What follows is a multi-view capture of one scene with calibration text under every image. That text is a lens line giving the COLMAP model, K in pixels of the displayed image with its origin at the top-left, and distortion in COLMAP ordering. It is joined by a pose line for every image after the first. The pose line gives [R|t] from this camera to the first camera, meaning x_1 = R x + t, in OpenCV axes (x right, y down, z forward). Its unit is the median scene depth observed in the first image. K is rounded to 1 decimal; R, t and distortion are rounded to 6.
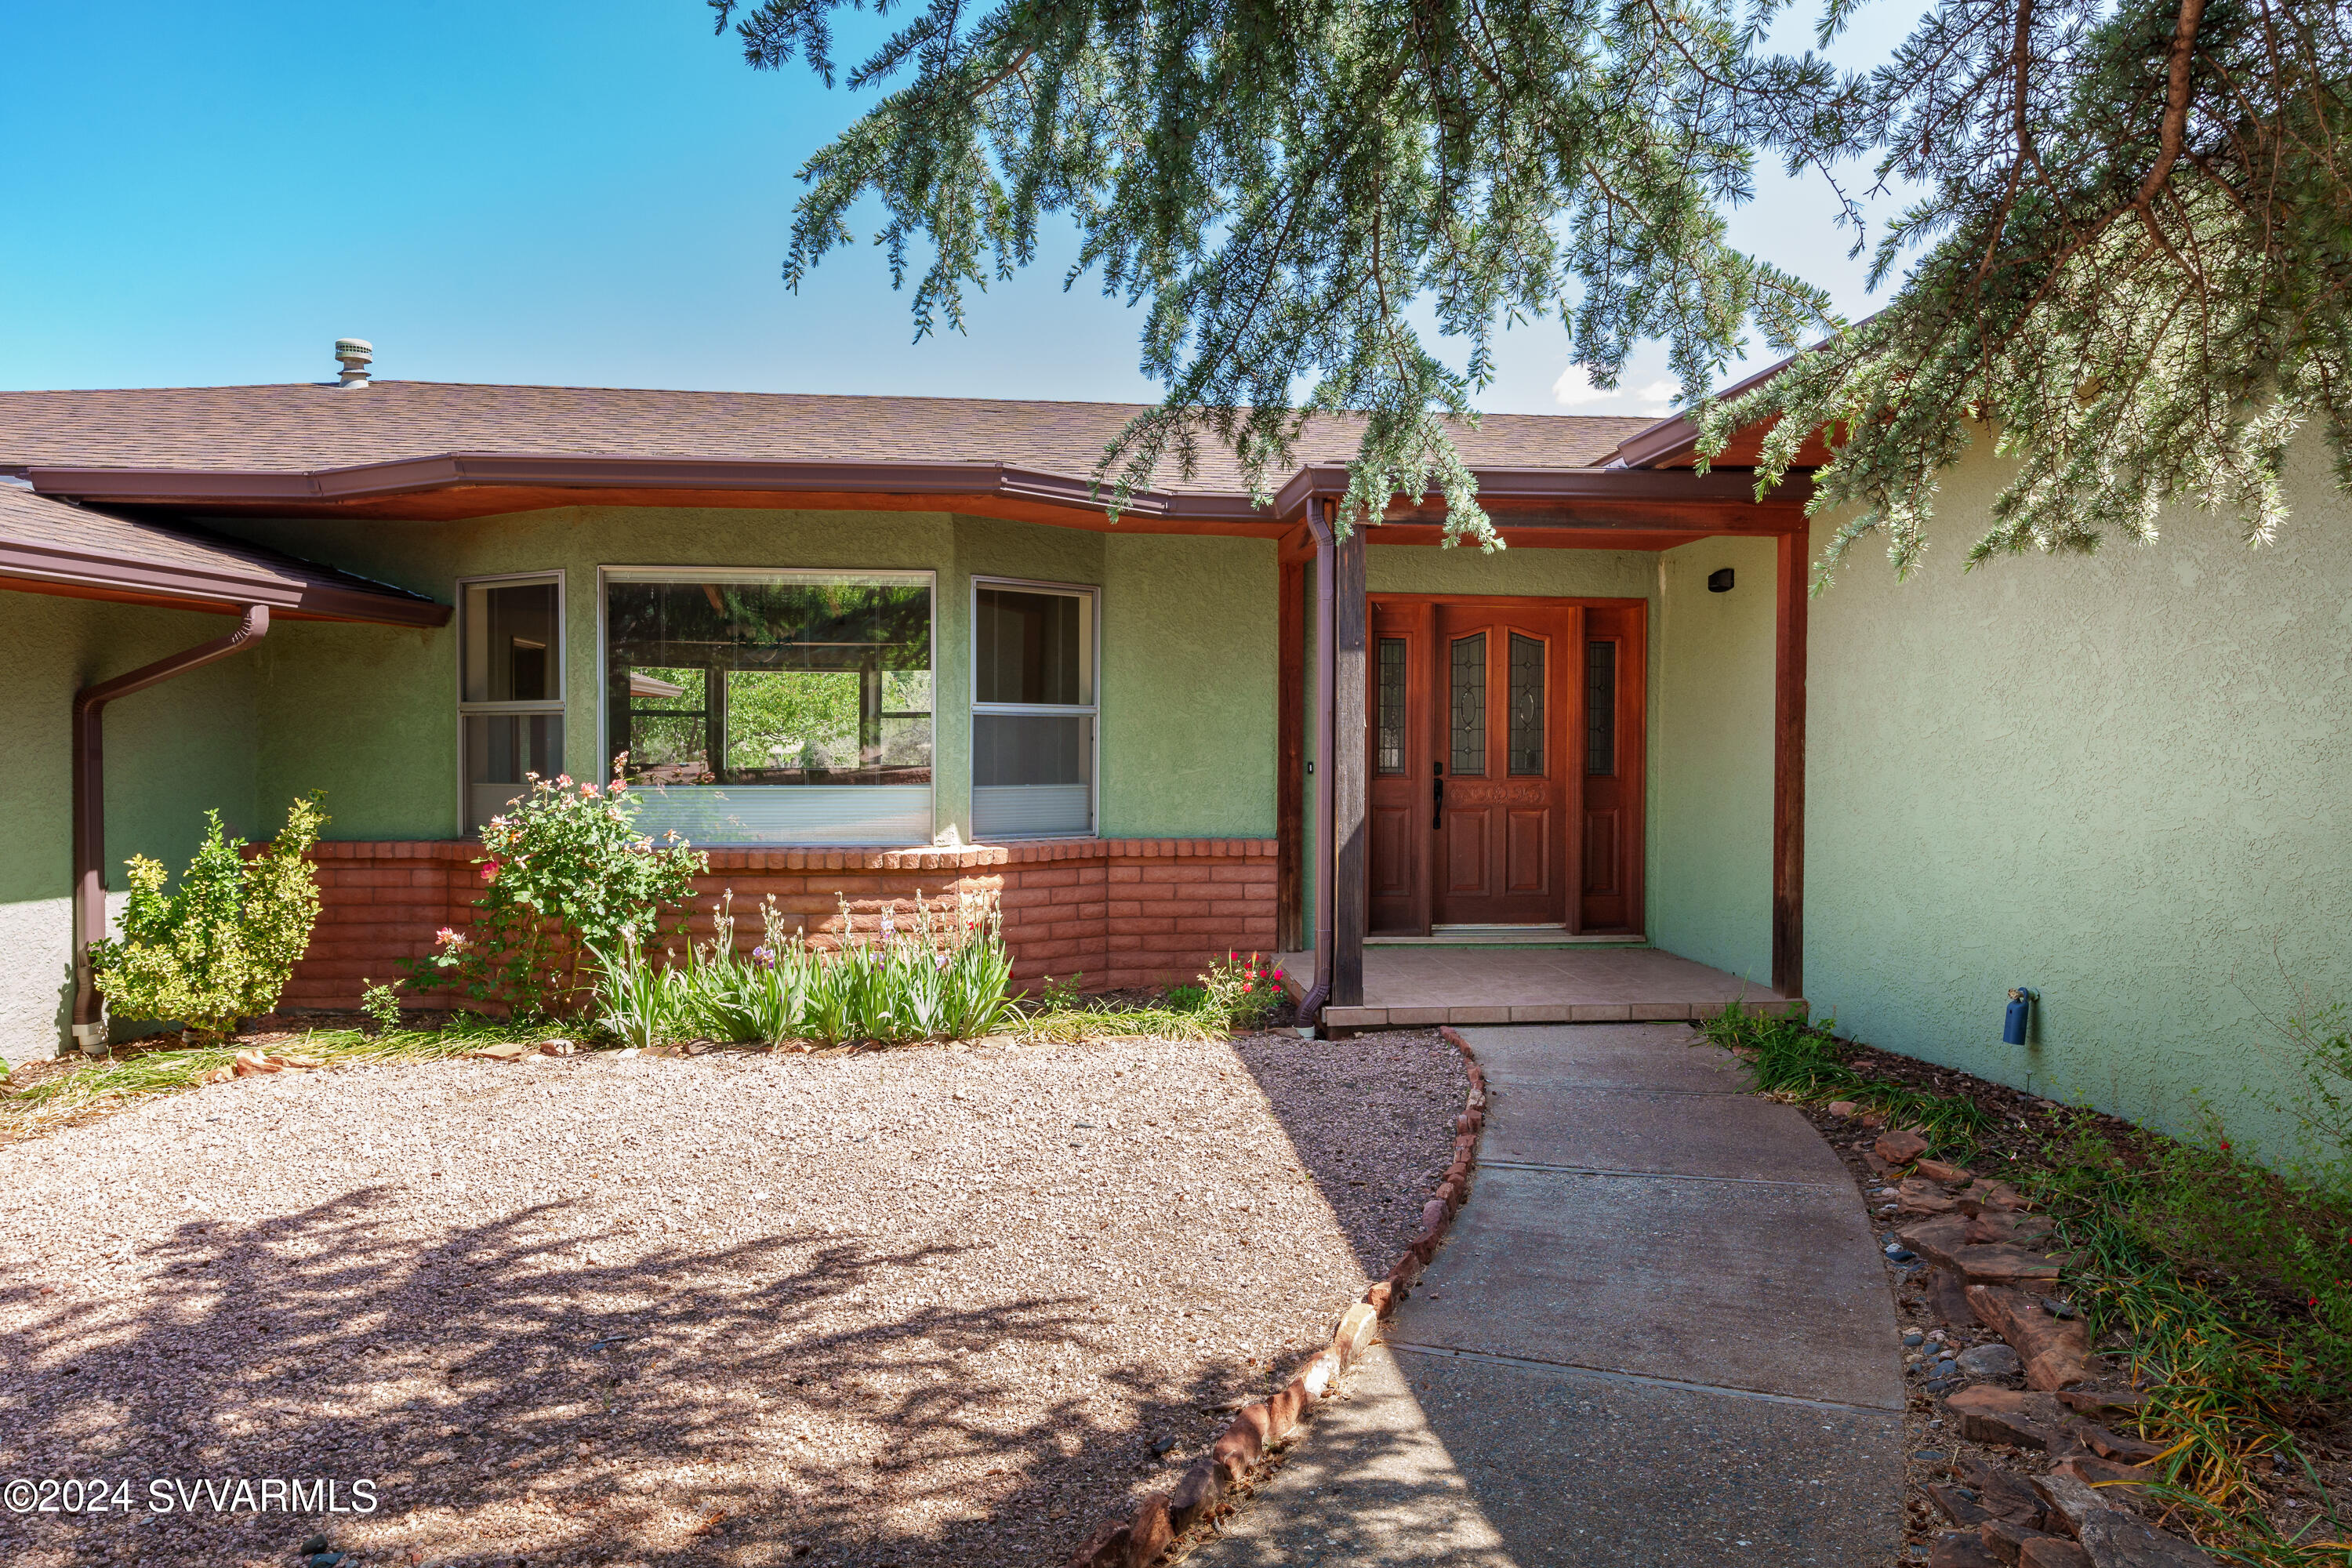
lens RADIAL K [[1556.1, 0, 1176.0], [0, 1556.1, 790.3], [0, 0, 1]] dist [0.001544, 0.000682]
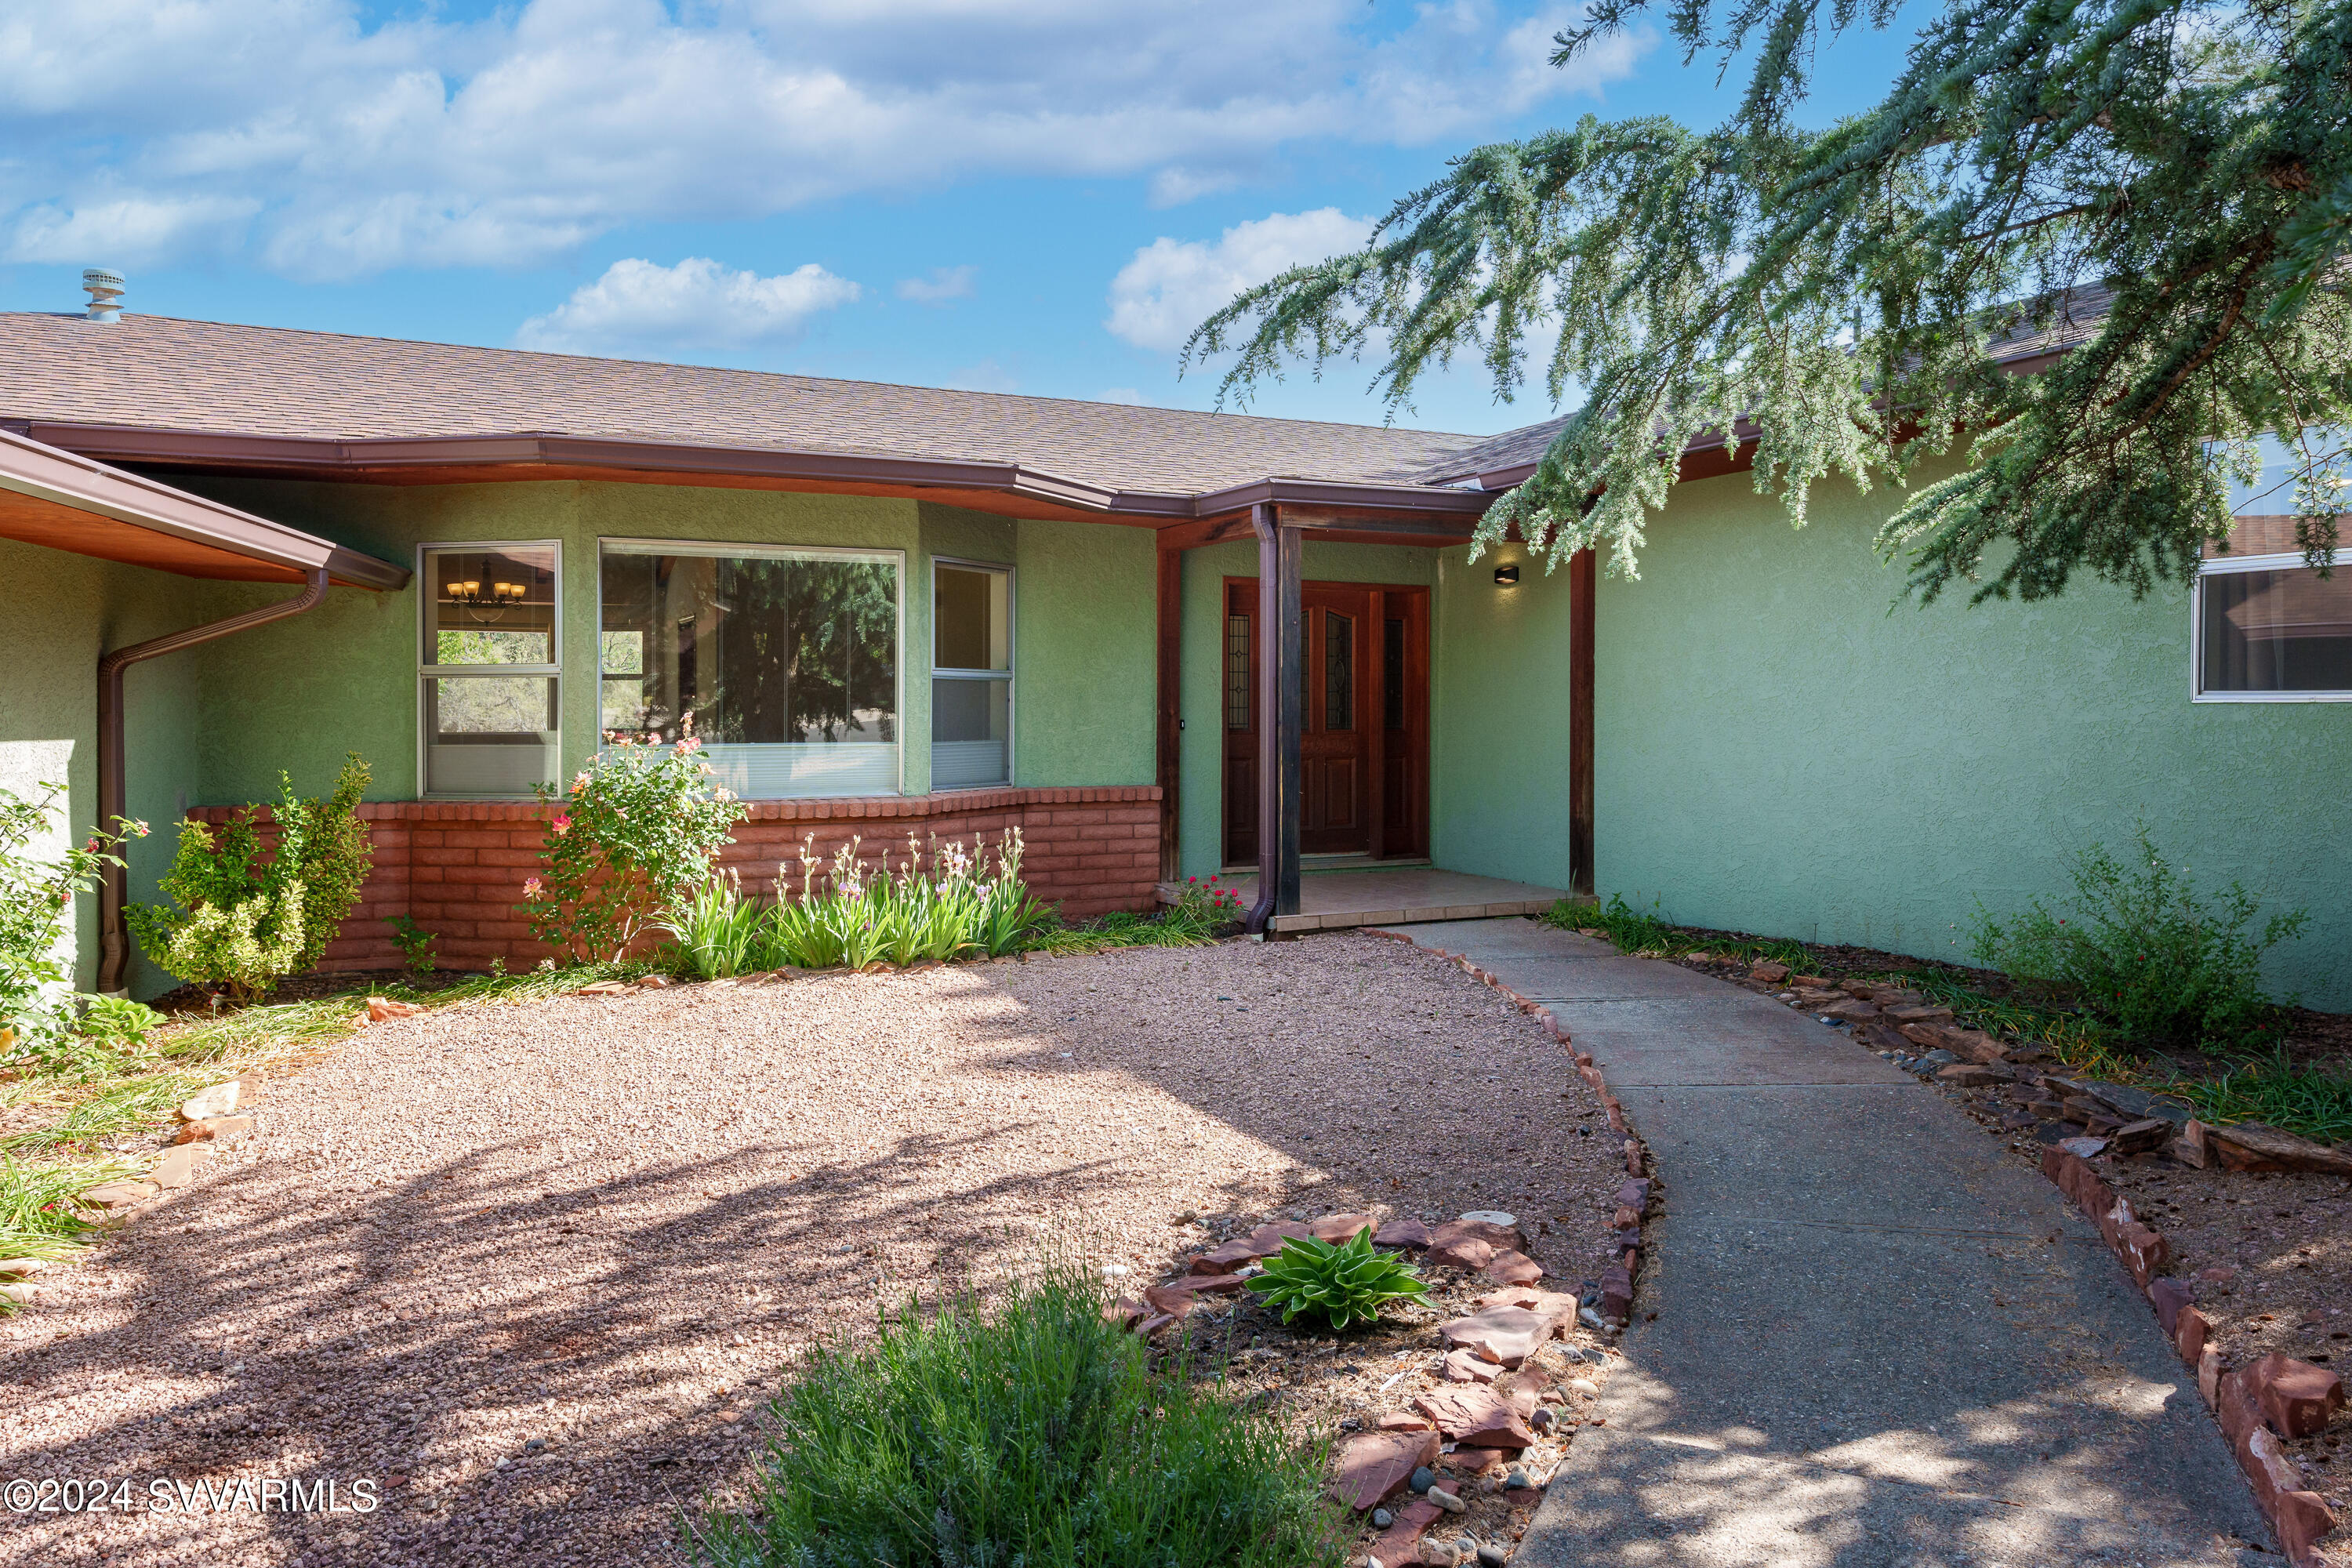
lens RADIAL K [[1634.7, 0, 1175.6], [0, 1634.7, 770.0], [0, 0, 1]] dist [-0.002491, -0.000434]
pose [[0.941389, -0.016300, 0.336930, -0.363107], [0.013289, 0.999849, 0.011239, 0.006450], [-0.337062, -0.006103, 0.941463, -0.172684]]
